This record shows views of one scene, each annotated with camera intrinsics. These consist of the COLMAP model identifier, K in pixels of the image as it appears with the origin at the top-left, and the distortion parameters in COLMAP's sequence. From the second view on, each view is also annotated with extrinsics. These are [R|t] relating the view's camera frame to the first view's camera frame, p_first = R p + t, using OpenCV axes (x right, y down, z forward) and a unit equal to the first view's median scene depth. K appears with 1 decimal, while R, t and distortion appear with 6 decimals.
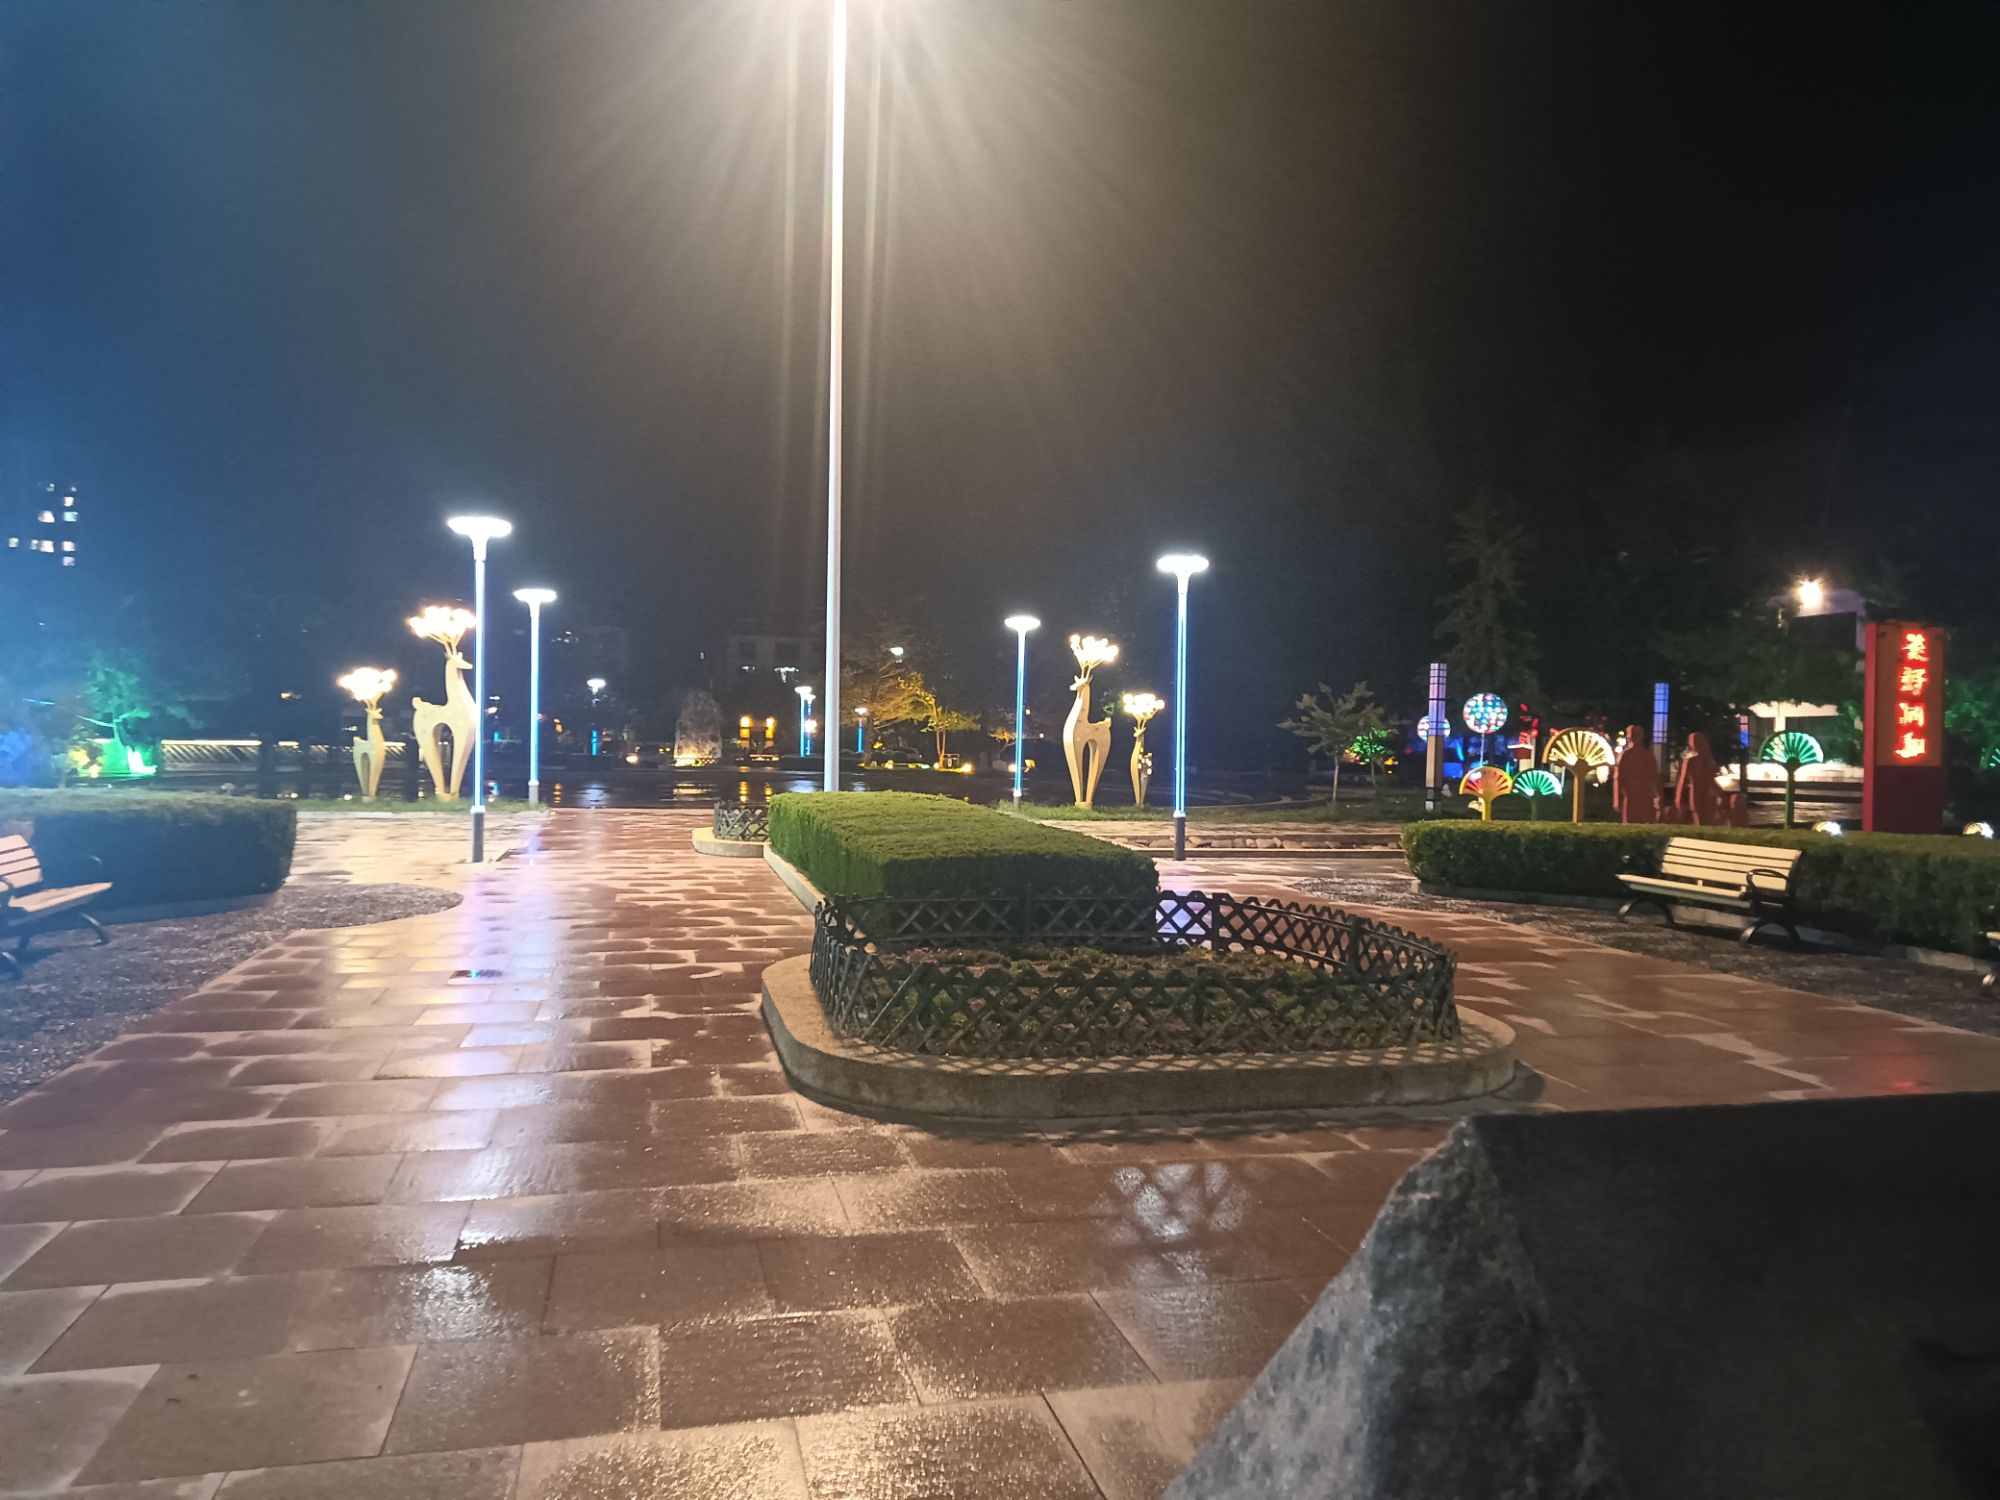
lens RADIAL K [[1437.9, 0, 1000.0], [0, 1437.9, 750.0], [0, 0, 1]] dist [0.095003, -0.128858]
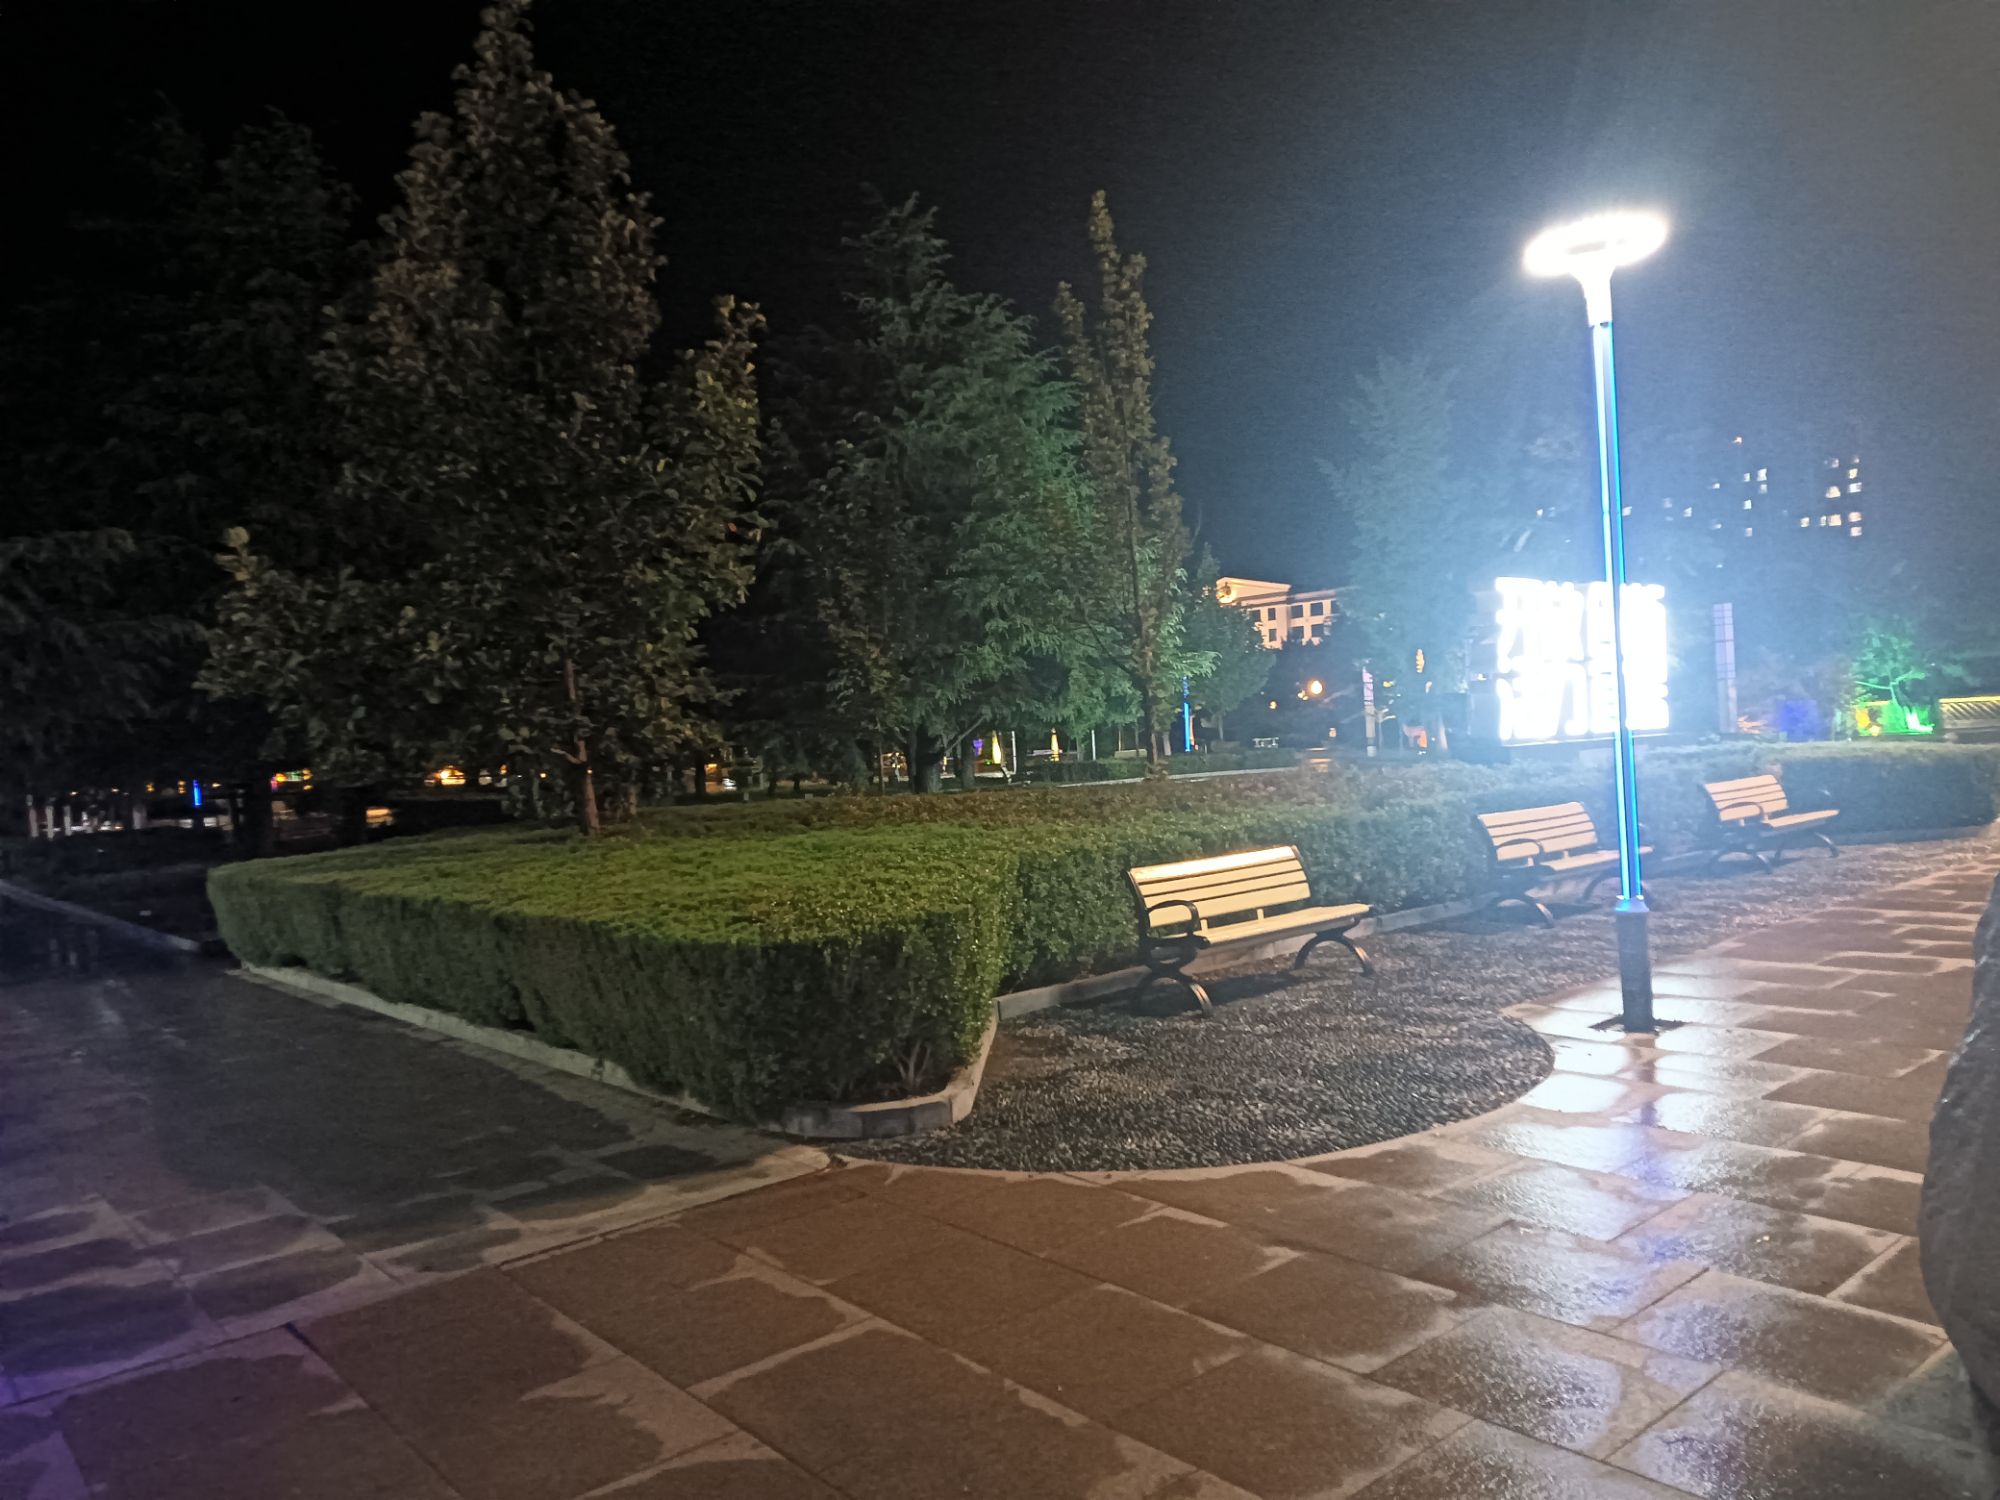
lens RADIAL K [[1469.0, 0, 1000.0], [0, 1469.0, 750.0], [0, 0, 1]] dist [0.009248, 0.004659]
pose [[0.451894, -0.029750, -0.891575, 0.082250], [0.052017, 0.998622, -0.006957, 0.002853], [0.890554, -0.043233, 0.452819, -0.092665]]
